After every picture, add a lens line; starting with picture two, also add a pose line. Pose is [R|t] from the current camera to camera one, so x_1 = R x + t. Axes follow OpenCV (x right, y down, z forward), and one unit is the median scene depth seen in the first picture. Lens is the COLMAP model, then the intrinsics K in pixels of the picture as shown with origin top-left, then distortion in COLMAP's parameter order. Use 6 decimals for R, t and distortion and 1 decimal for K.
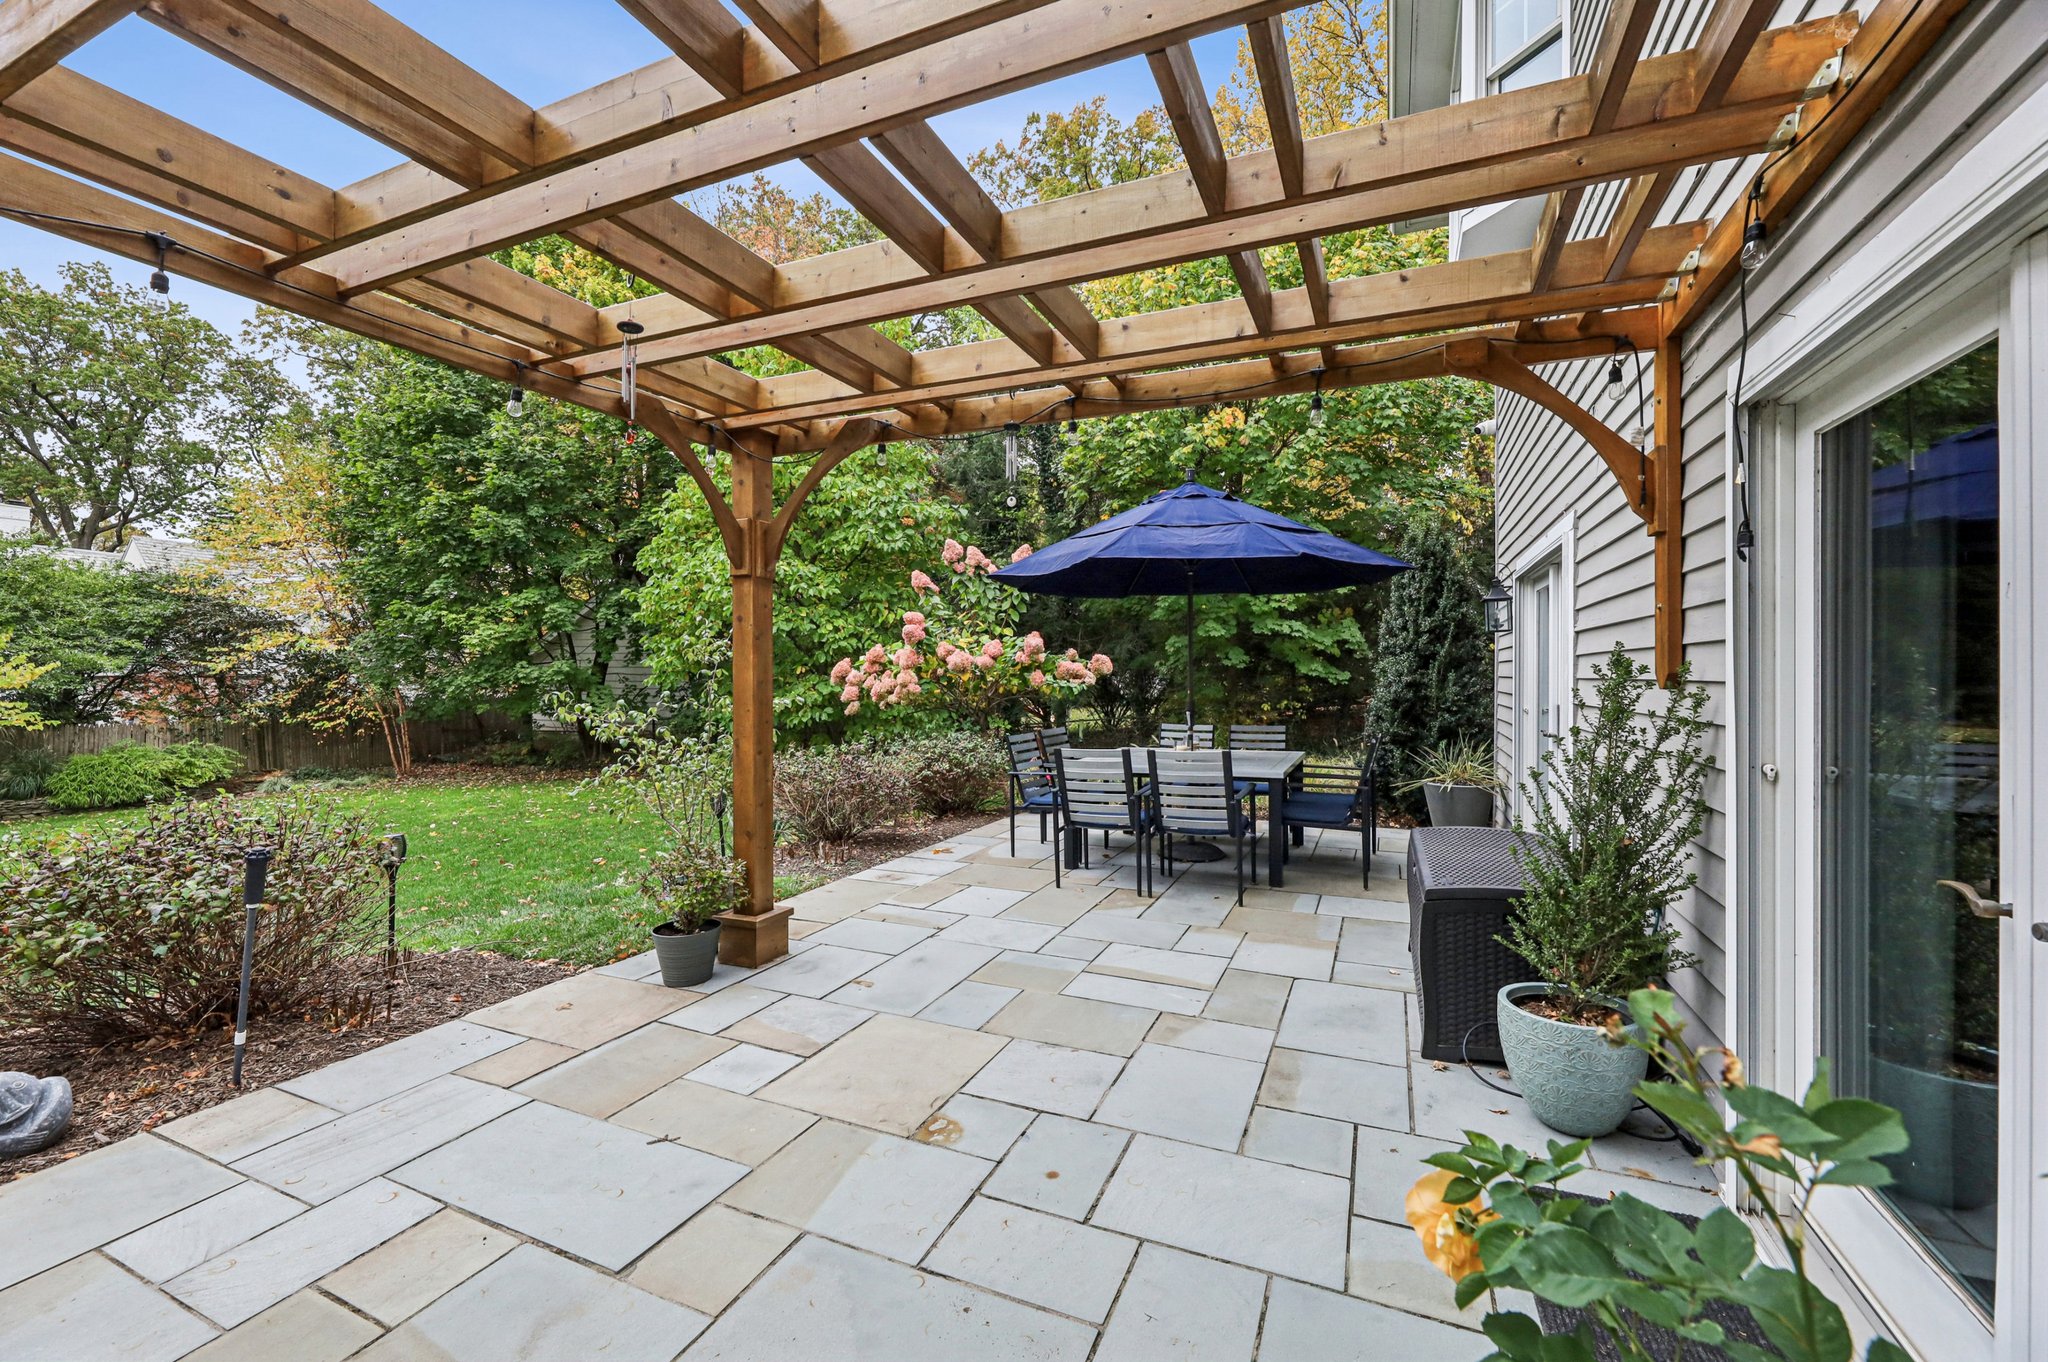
lens RADIAL K [[841.5, 0, 1027.6], [0, 841.5, 677.8], [0, 0, 1]] dist [0.000832, -0.000206]
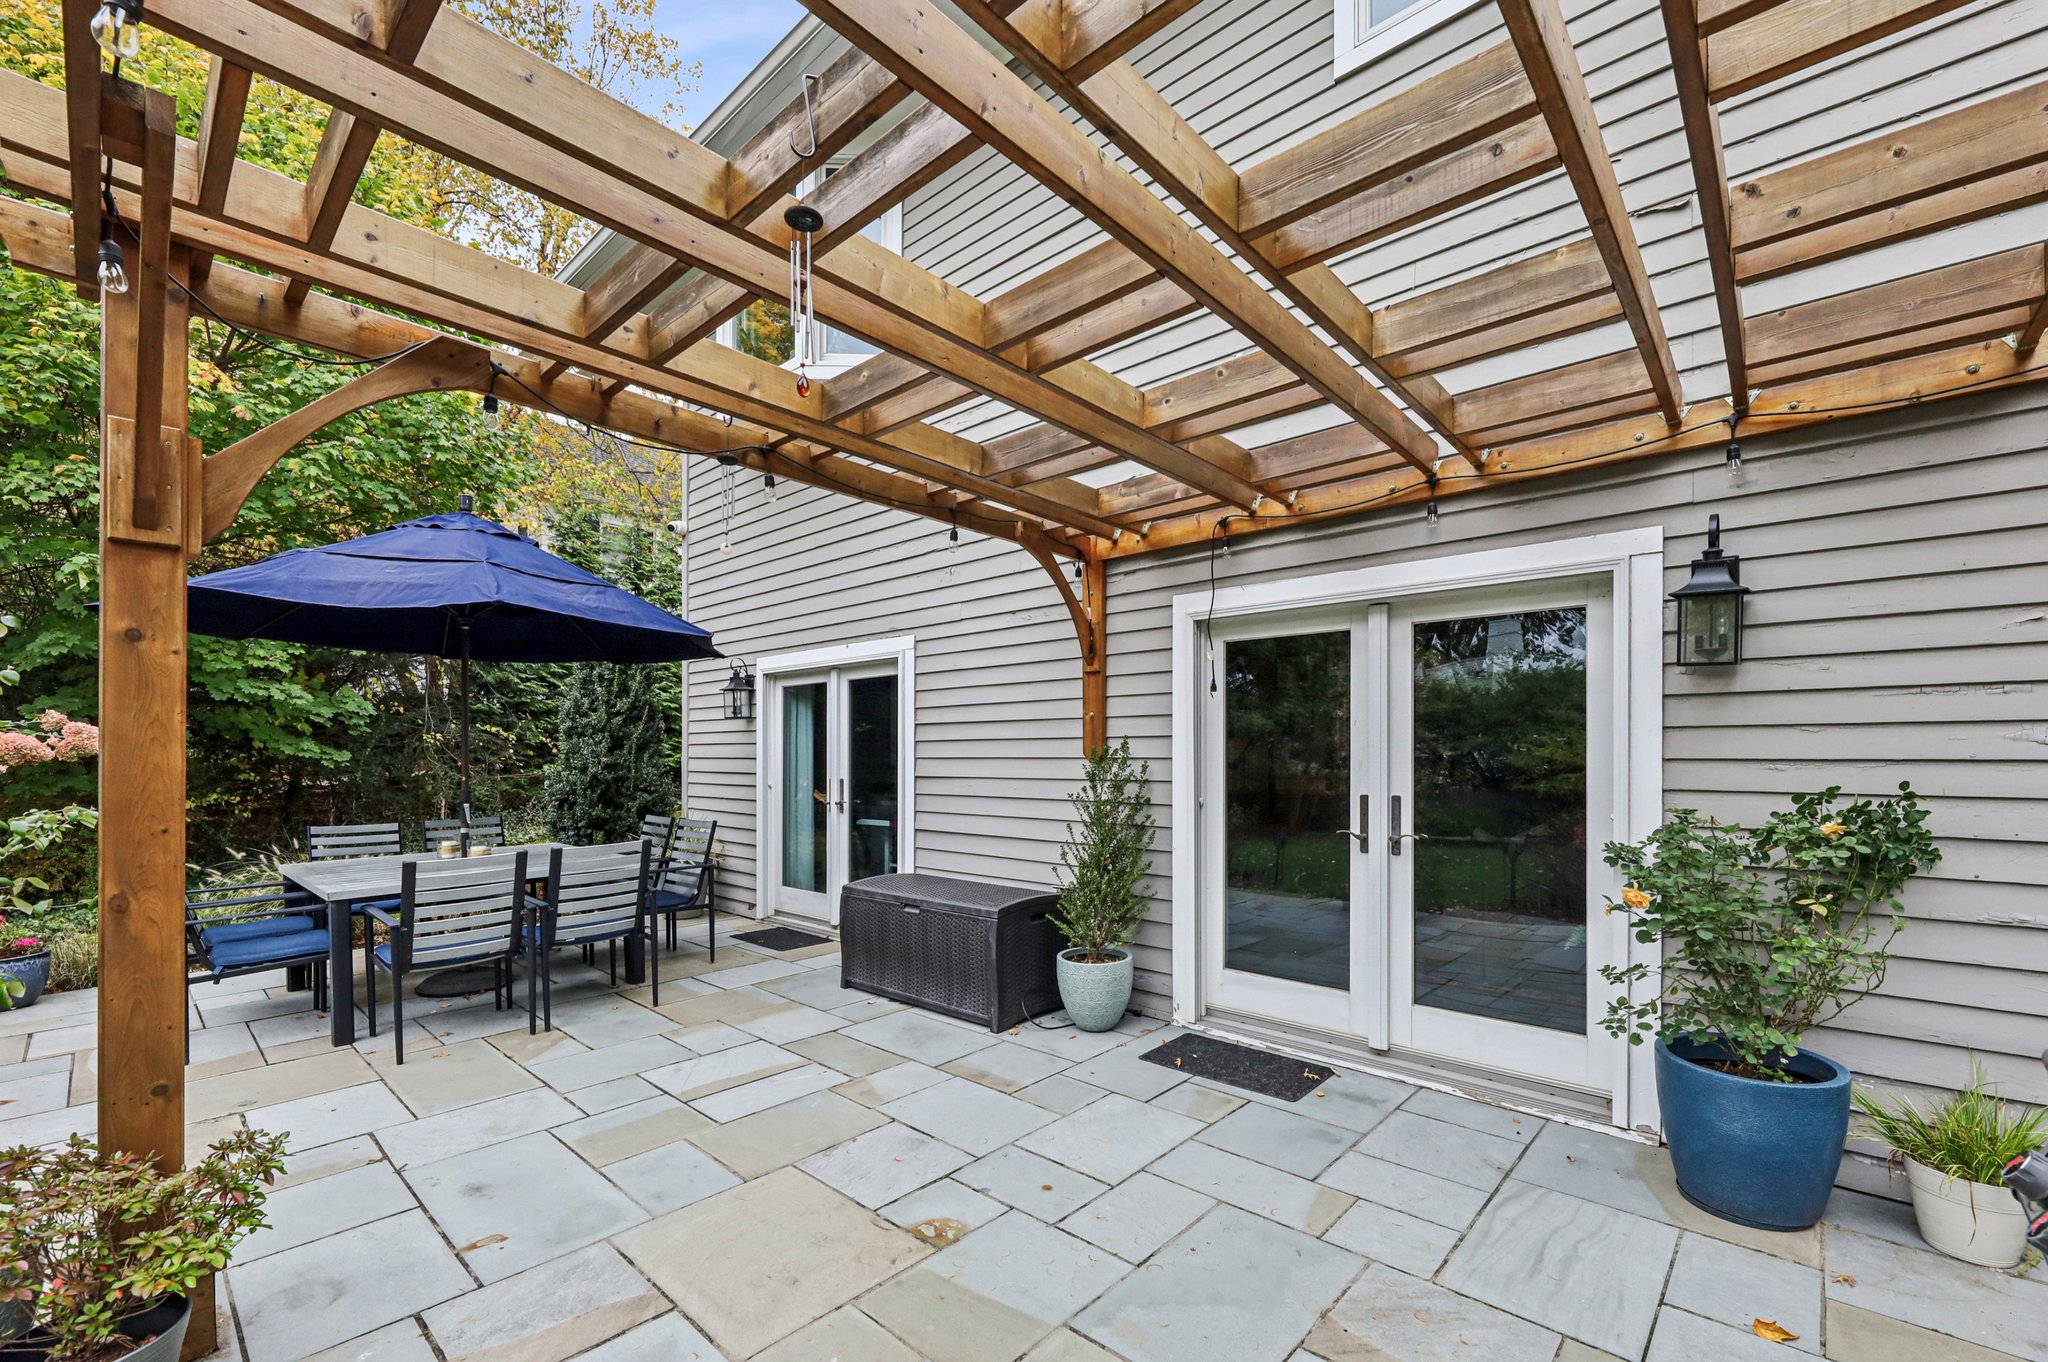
lens RADIAL K [[841.5, 0, 1067.8], [0, 841.5, 747.0], [0, 0, 1]] dist [0.000832, -0.000206]
pose [[0.314548, 0.004284, 0.949232, -0.488849], [0.008472, 0.999937, -0.007321, -0.003357], [-0.949204, 0.010345, 0.314492, 0.276801]]
